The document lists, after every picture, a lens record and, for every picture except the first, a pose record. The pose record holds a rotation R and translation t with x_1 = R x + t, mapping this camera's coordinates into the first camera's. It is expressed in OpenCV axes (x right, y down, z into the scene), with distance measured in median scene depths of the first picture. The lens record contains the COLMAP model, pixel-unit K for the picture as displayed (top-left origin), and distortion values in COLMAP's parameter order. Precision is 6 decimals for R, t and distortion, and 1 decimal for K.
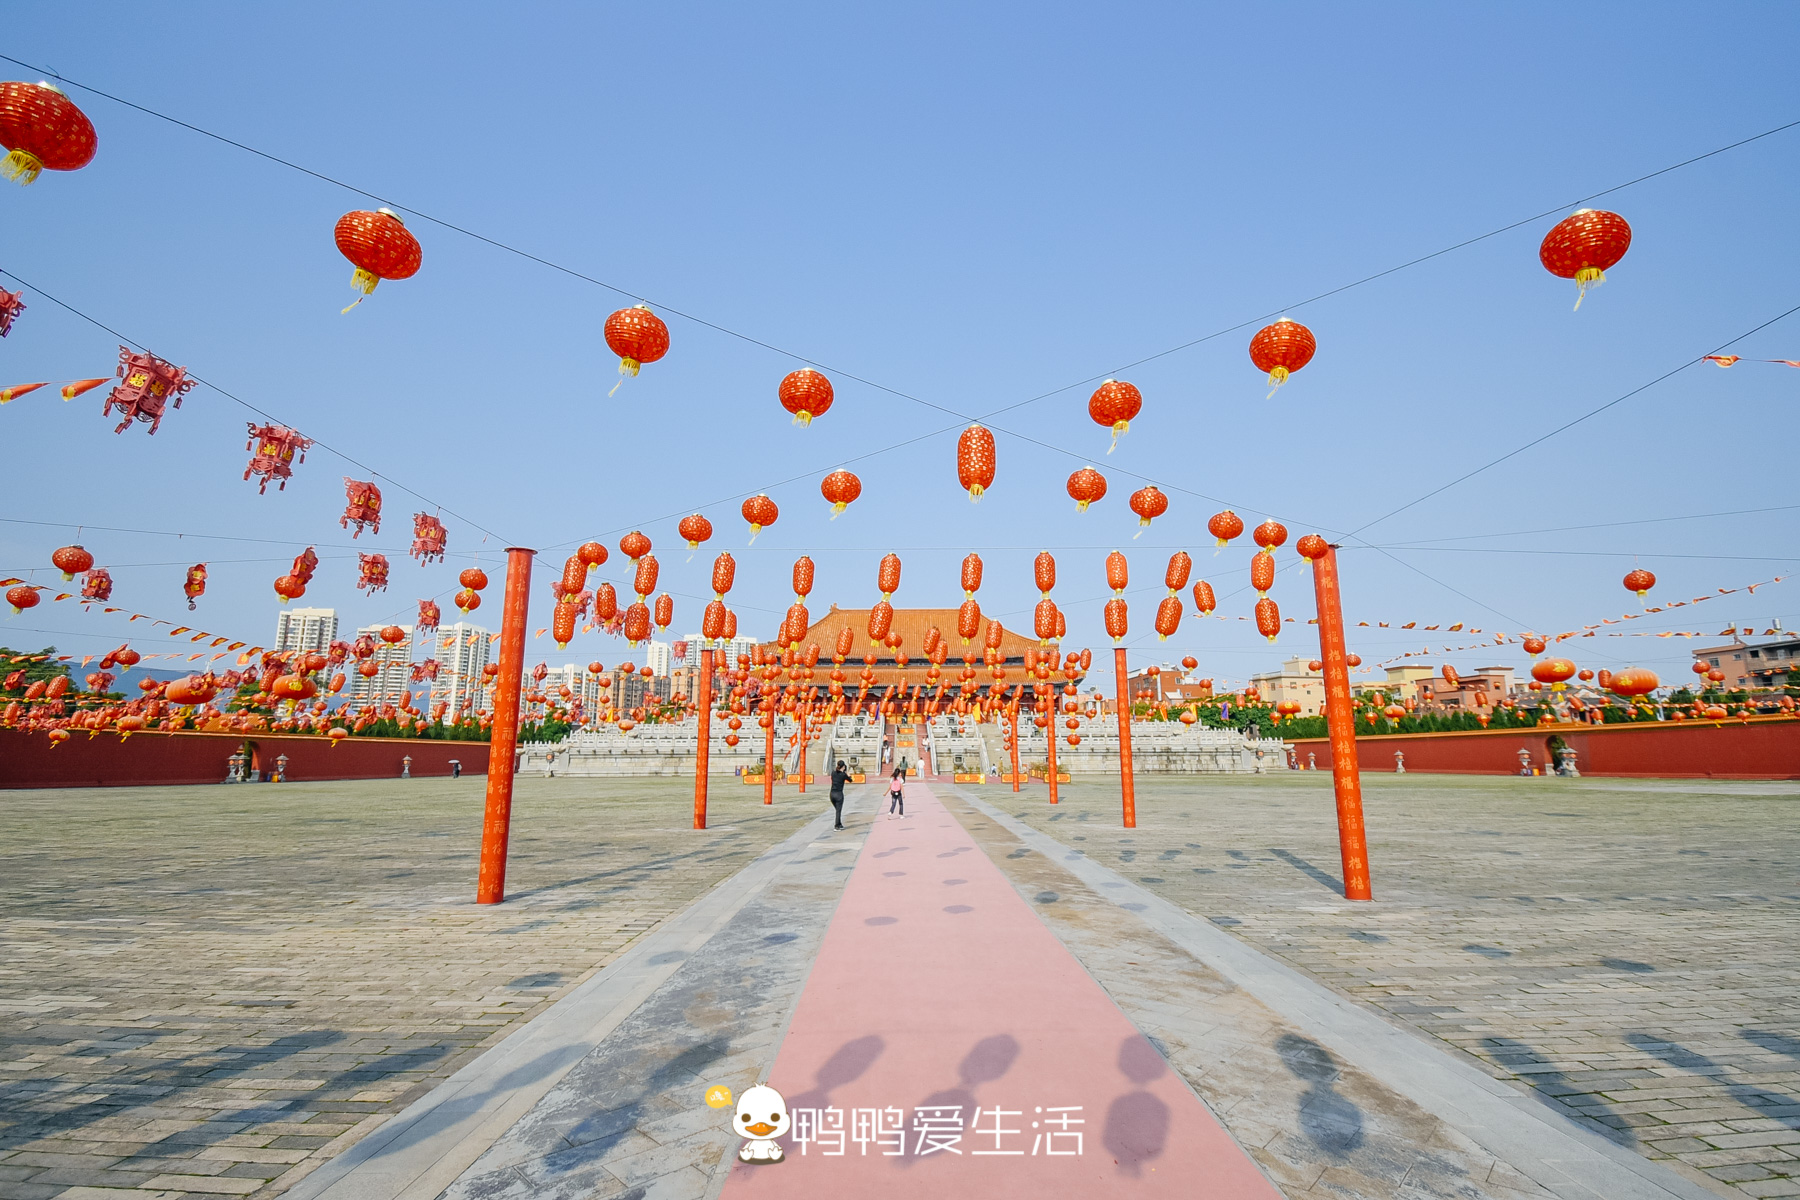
lens RADIAL K [[825.2, 0, 900.0], [0, 825.2, 600.0], [0, 0, 1]] dist [0.001235, -0.018346]
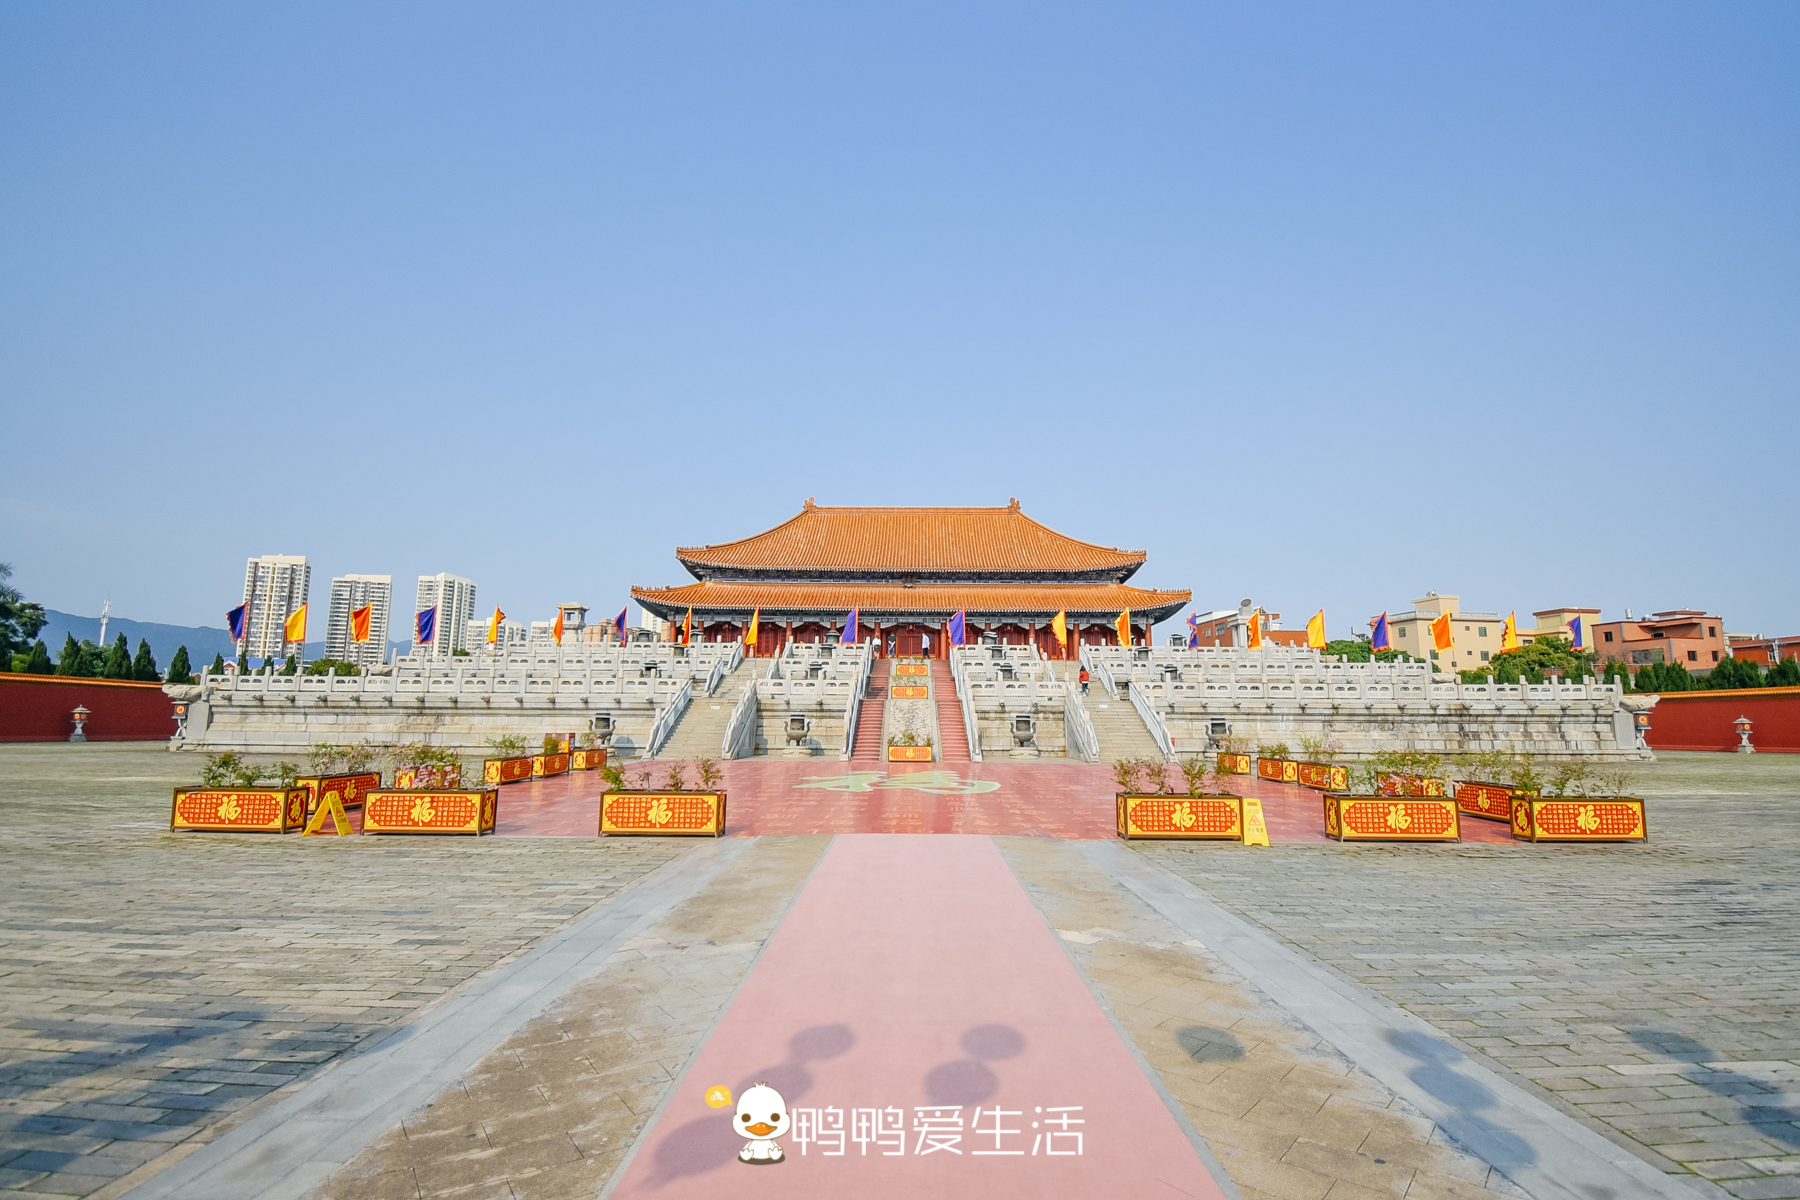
lens RADIAL K [[825.2, 0, 900.0], [0, 825.2, 600.0], [0, 0, 1]] dist [0.001235, -0.018346]
pose [[0.999918, 0.010756, -0.006960, 0.002481], [-0.010435, 0.998951, 0.044577, 0.080053], [0.007432, -0.044501, 0.998982, 0.420757]]
